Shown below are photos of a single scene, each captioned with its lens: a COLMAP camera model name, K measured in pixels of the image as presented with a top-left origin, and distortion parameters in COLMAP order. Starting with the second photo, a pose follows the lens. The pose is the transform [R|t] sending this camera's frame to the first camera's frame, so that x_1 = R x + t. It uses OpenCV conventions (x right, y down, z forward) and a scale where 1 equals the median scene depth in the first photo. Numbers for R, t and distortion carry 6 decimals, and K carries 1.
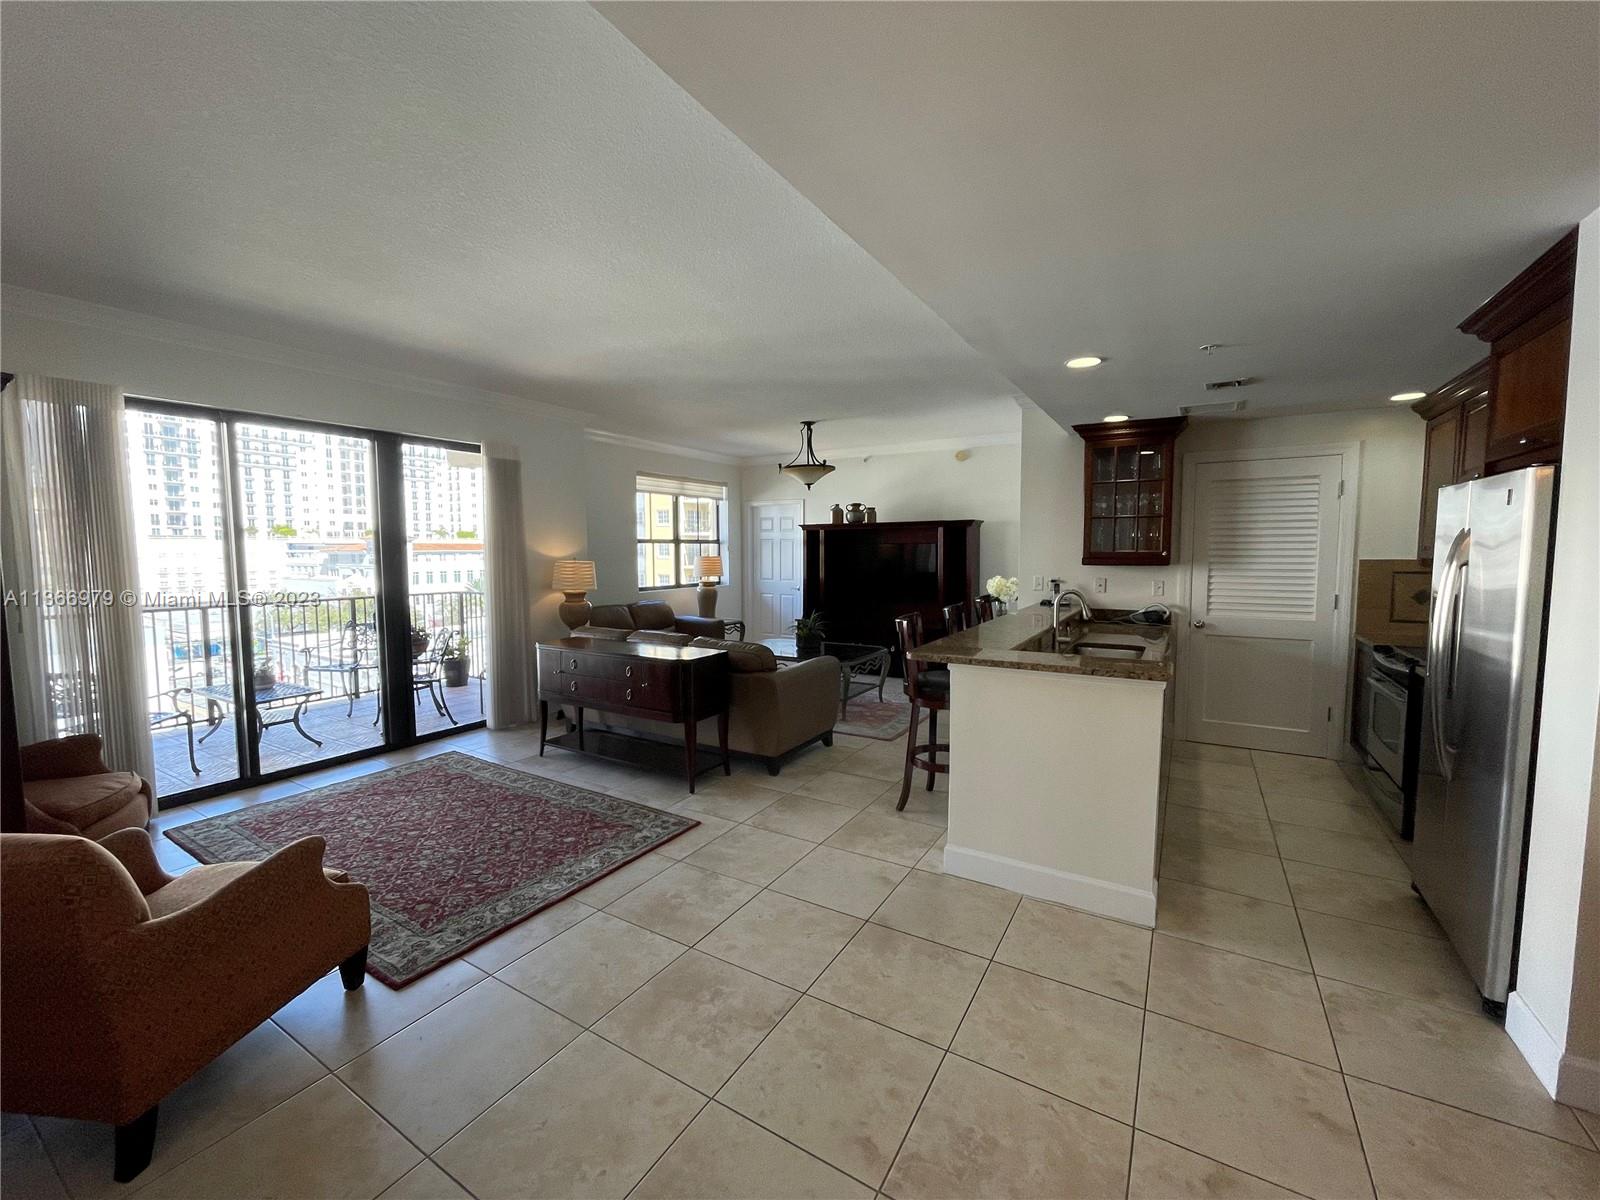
lens RADIAL K [[643.7, 0, 801.4], [0, 643.7, 597.1], [0, 0, 1]] dist [0.001211, -0.000396]
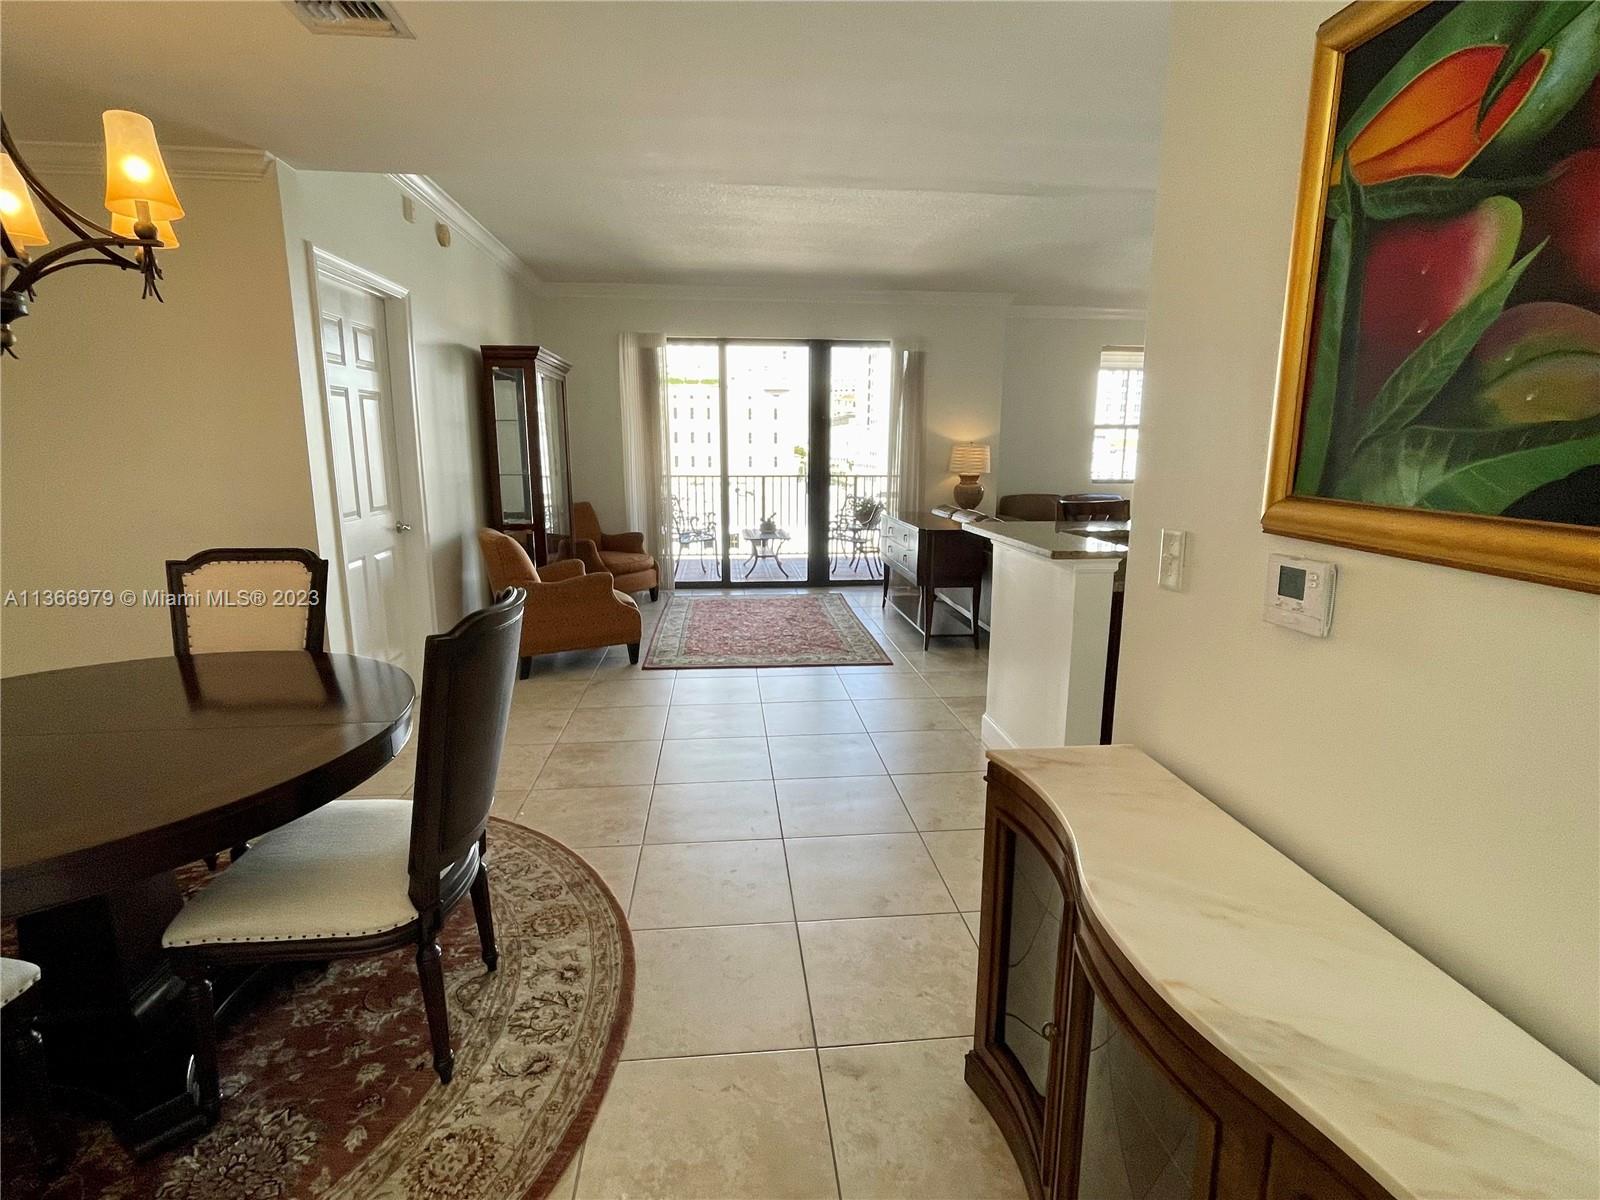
lens RADIAL K [[773.9, 0, 795.2], [0, 773.9, 596.2], [0, 0, 1]] dist [-0.002832, -0.000422]
pose [[0.590105, 0.163385, -0.790621, 0.272889], [-0.071213, 0.986025, 0.150613, 0.008883], [0.804179, -0.032575, 0.593493, 0.012489]]
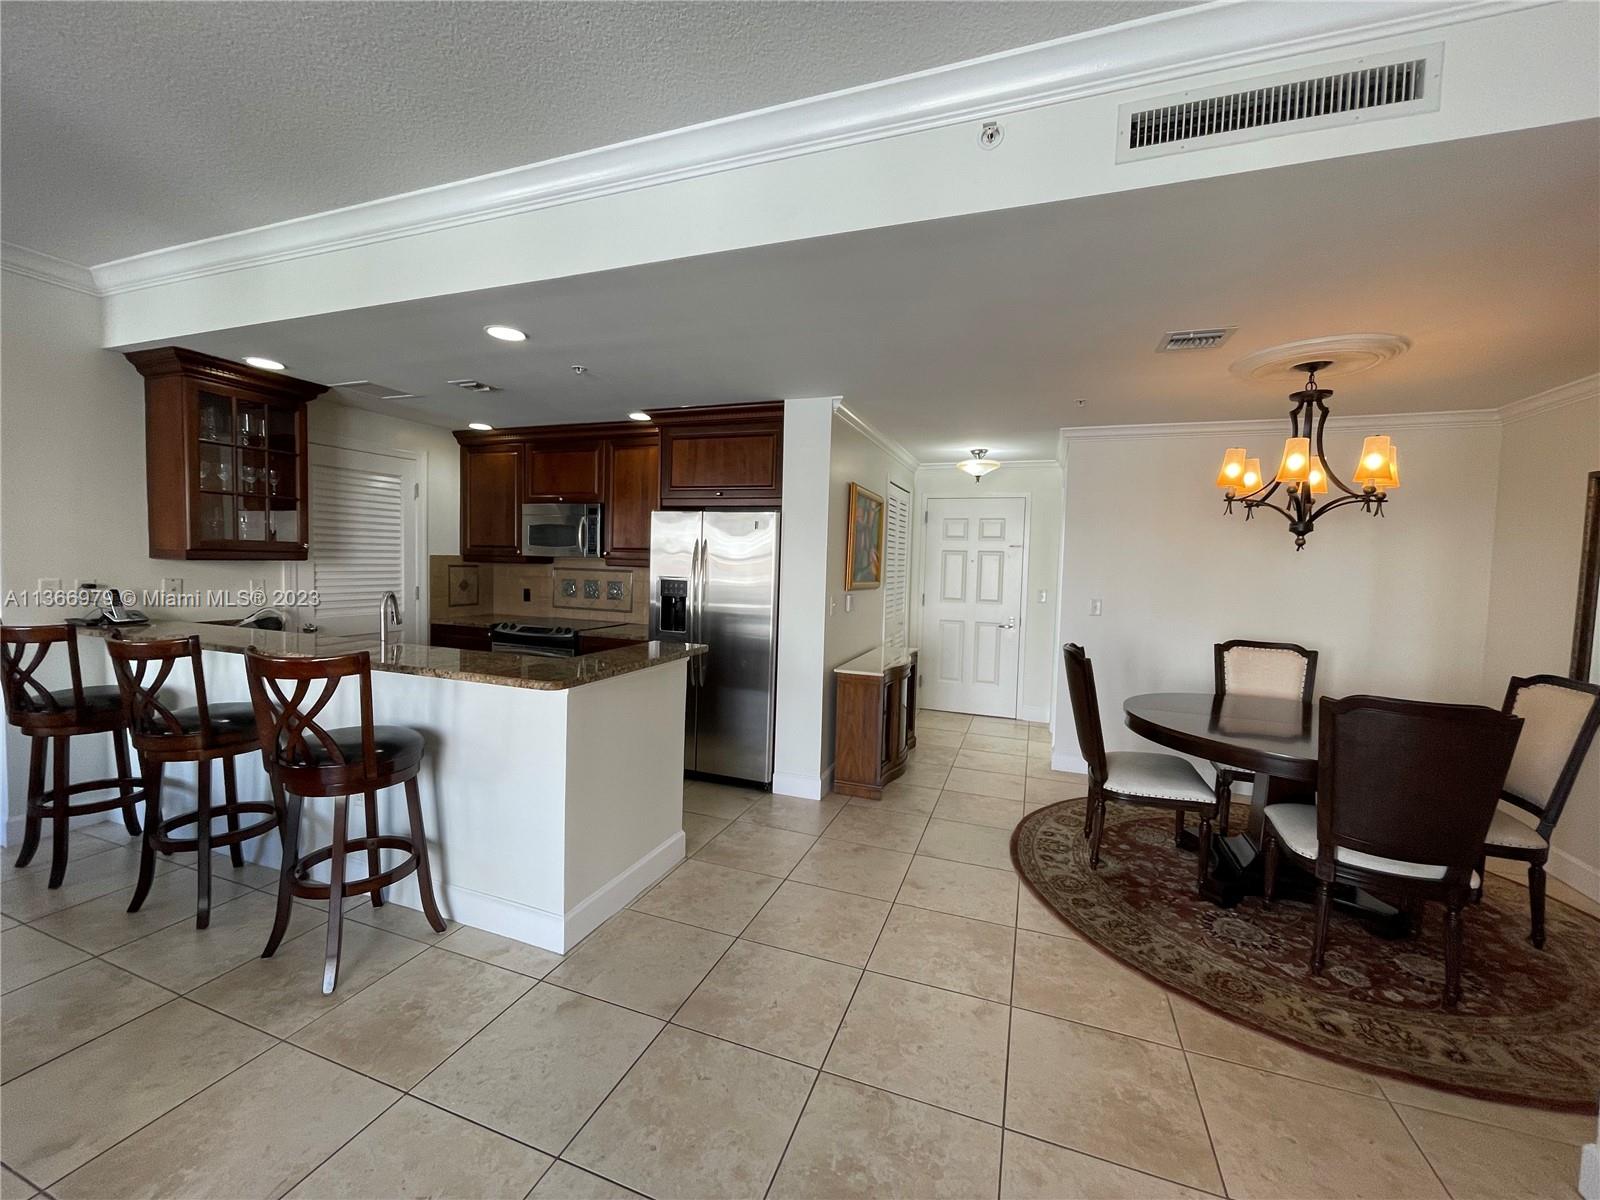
lens RADIAL K [[643.7, 0, 799.9], [0, 643.7, 598.5], [0, 0, 1]] dist [0.001211, -0.000396]
pose [[-0.176672, -0.054883, 0.982738, -0.160241], [0.047586, 0.996800, 0.064223, -0.010162], [-0.983119, 0.058111, -0.173495, 0.234214]]
